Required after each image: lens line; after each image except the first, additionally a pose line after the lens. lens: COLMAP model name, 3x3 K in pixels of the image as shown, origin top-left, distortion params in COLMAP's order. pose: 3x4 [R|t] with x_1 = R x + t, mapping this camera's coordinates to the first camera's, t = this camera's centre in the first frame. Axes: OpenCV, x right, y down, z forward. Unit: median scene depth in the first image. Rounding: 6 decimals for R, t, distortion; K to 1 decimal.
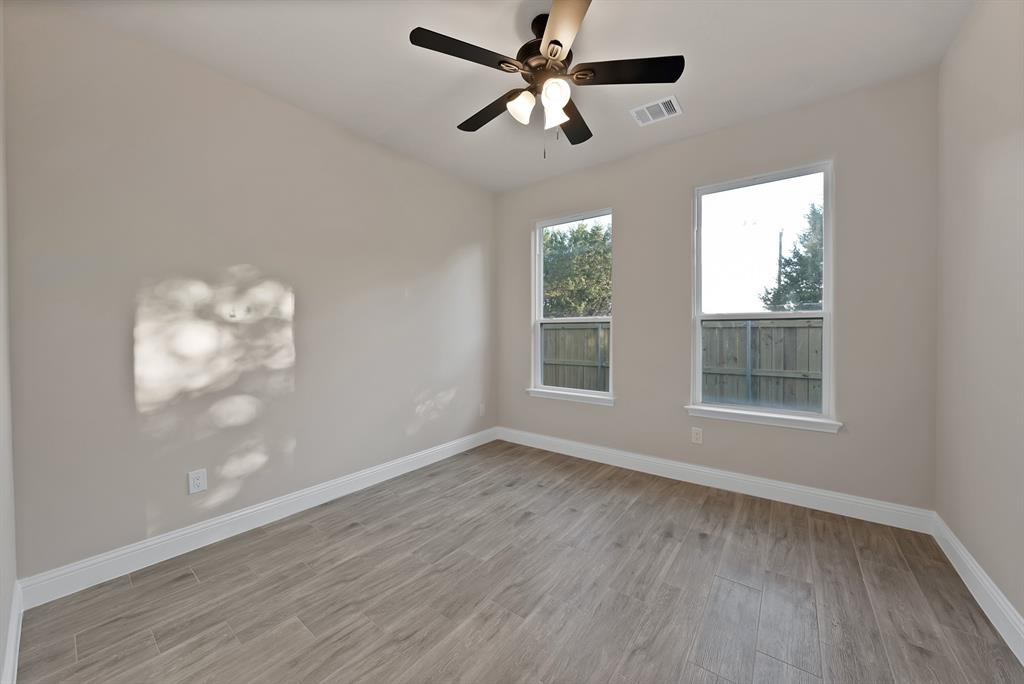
lens RADIAL K [[372.9, 0, 505.8], [0, 372.9, 339.5], [0, 0, 1]] dist [-0.024351, 0.004239]
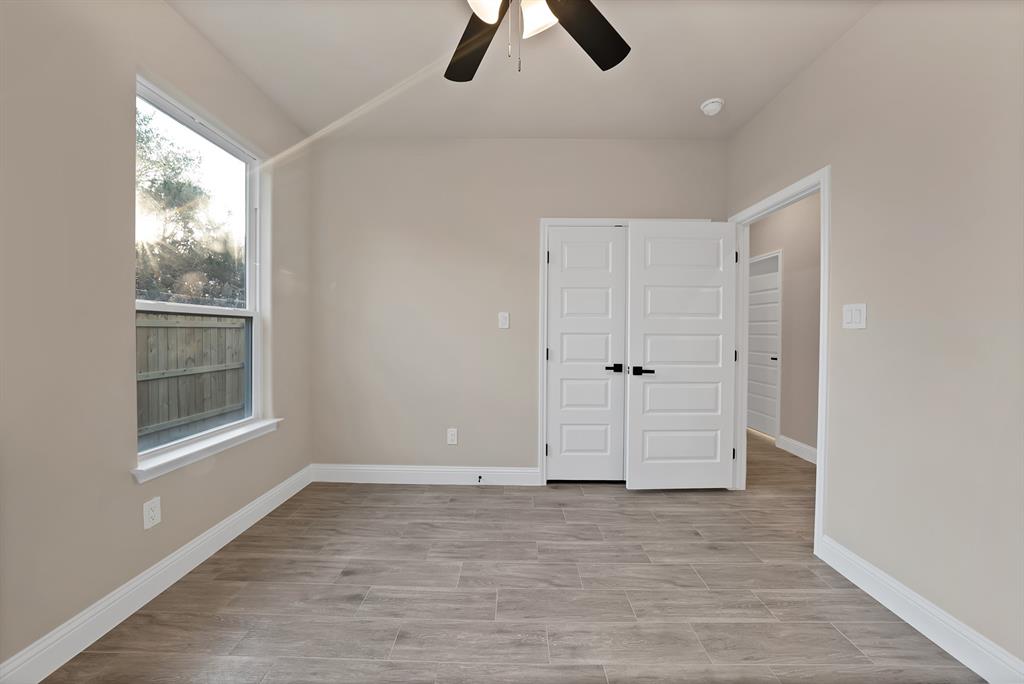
lens RADIAL K [[372.9, 0, 502.8], [0, 372.9, 335.3], [0, 0, 1]] dist [-0.024351, 0.004239]
pose [[-0.600990, -0.009462, 0.799200, -0.365051], [0.012968, 0.999683, 0.021587, -0.030845], [-0.799151, 0.023337, -0.600677, 1.255989]]
